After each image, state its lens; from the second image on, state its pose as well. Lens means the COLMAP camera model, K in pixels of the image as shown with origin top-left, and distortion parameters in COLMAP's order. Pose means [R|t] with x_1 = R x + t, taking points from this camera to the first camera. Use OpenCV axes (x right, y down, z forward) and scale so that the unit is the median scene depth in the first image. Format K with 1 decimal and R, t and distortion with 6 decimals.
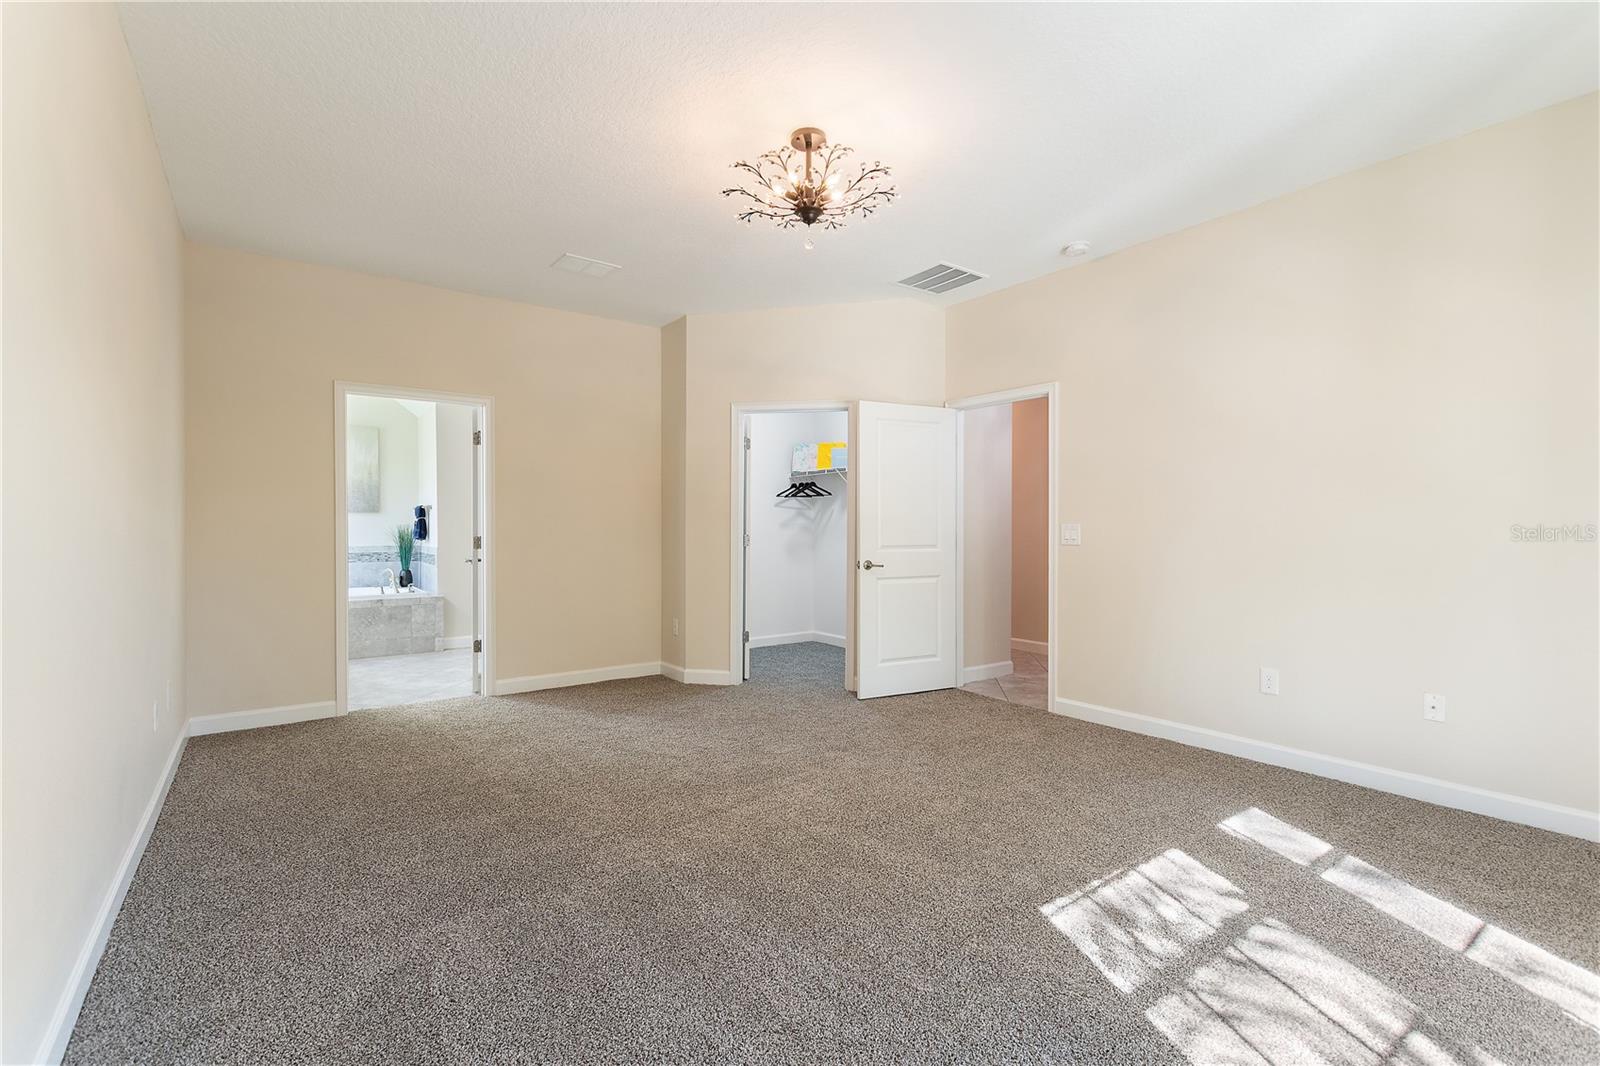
lens RADIAL K [[716.9, 0, 804.4], [0, 716.9, 539.3], [0, 0, 1]] dist [-0.001731, -0.000375]
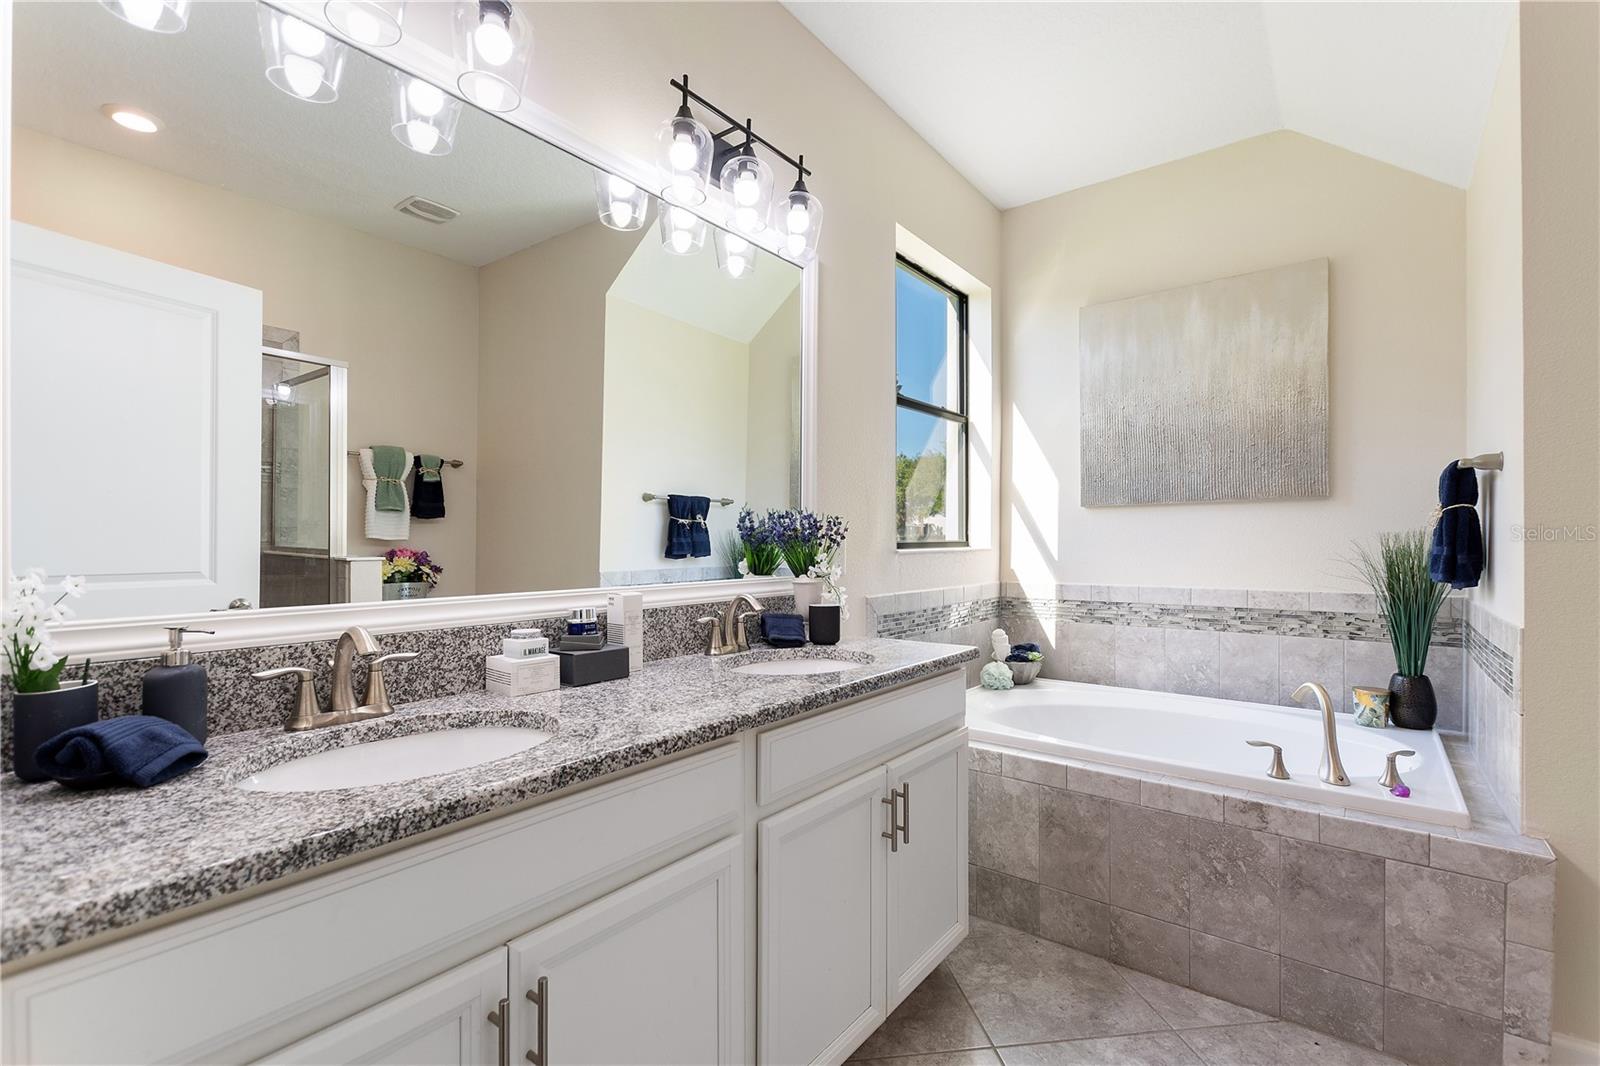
lens RADIAL K [[716.9, 0, 804.4], [0, 716.9, 539.3], [0, 0, 1]] dist [-0.001731, -0.000375]
pose [[0.265579, -0.007492, -0.964060, -0.327092], [-0.008951, 0.999908, -0.010236, -0.011189], [0.964048, 0.011347, 0.265487, 0.666036]]
